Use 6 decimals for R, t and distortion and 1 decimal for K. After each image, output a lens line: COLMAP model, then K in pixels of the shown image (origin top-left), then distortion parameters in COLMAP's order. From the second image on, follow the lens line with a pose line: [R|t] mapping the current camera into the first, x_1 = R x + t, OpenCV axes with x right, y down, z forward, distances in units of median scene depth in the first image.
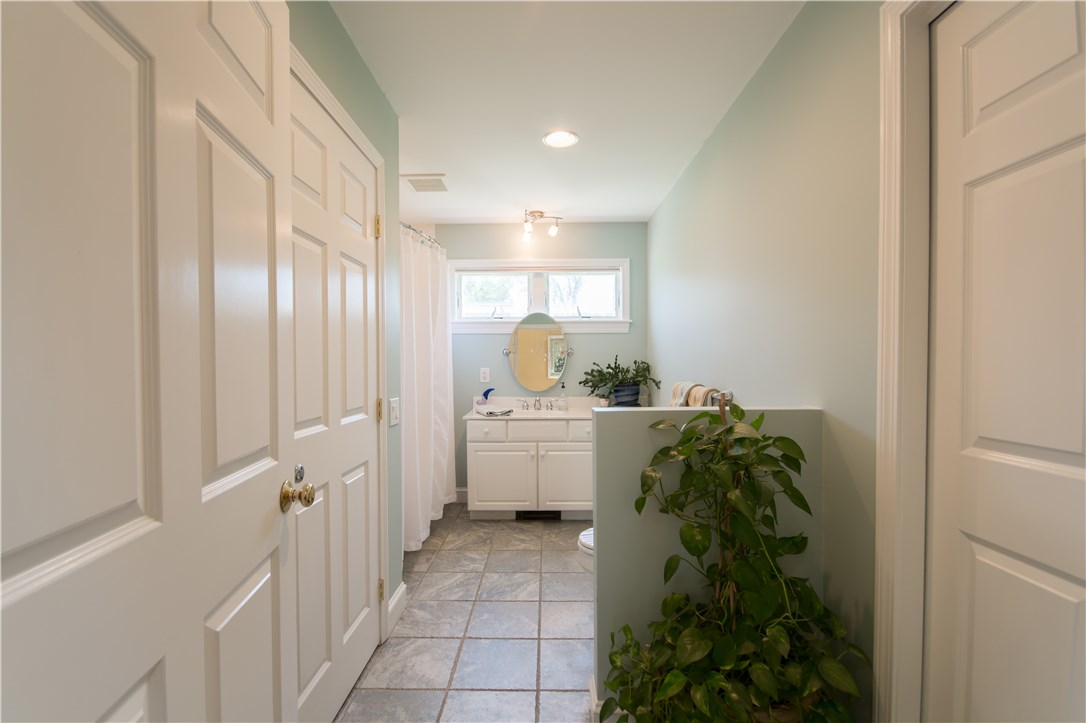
lens RADIAL K [[485.7, 0, 533.7], [0, 485.7, 370.8], [0, 0, 1]] dist [-0.001342, -0.000350]
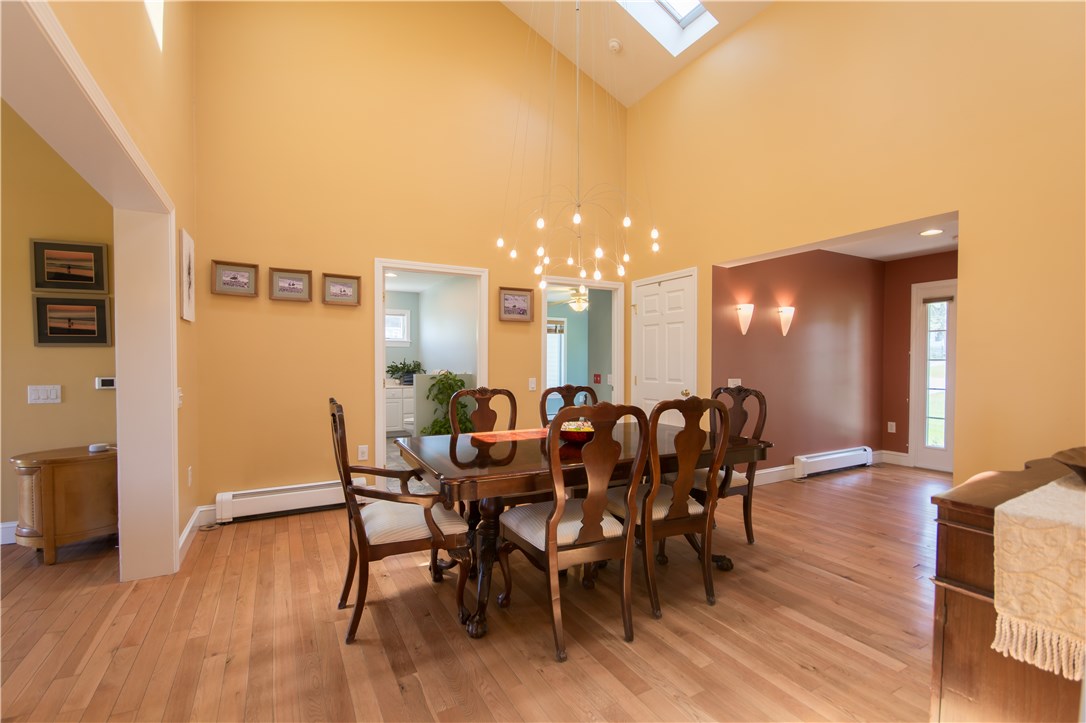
lens RADIAL K [[478.9, 0, 542.2], [0, 478.9, 369.4], [0, 0, 1]] dist [0.009313, -0.012900]
pose [[0.866350, -0.003925, 0.499421, -0.334683], [0.004000, 0.999992, 0.000919, 0.015859], [-0.499421, 0.001201, 0.866359, -1.035755]]
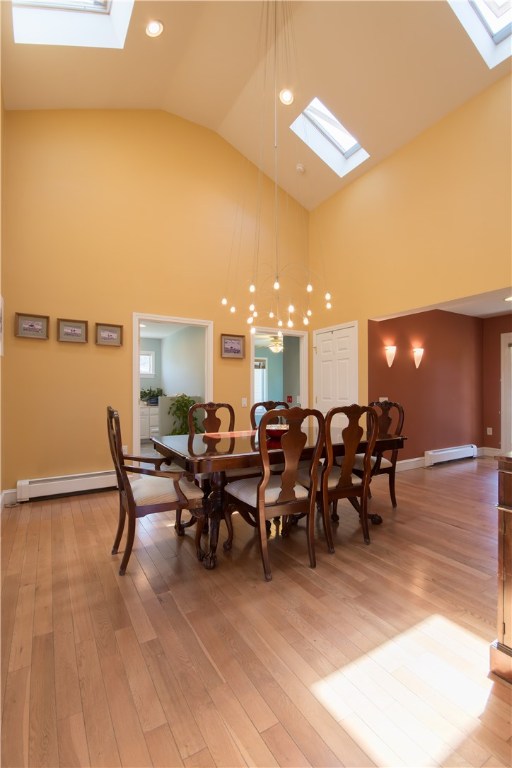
lens RADIAL K [[348.0, 0, 268.5], [0, 348.0, 391.5], [0, 0, 1]] dist [-0.001614, -0.000446]
pose [[0.837627, -0.000685, 0.546243, -0.360512], [0.008973, 0.999882, -0.012505, 0.031386], [-0.546169, 0.015376, 0.837534, -1.066652]]
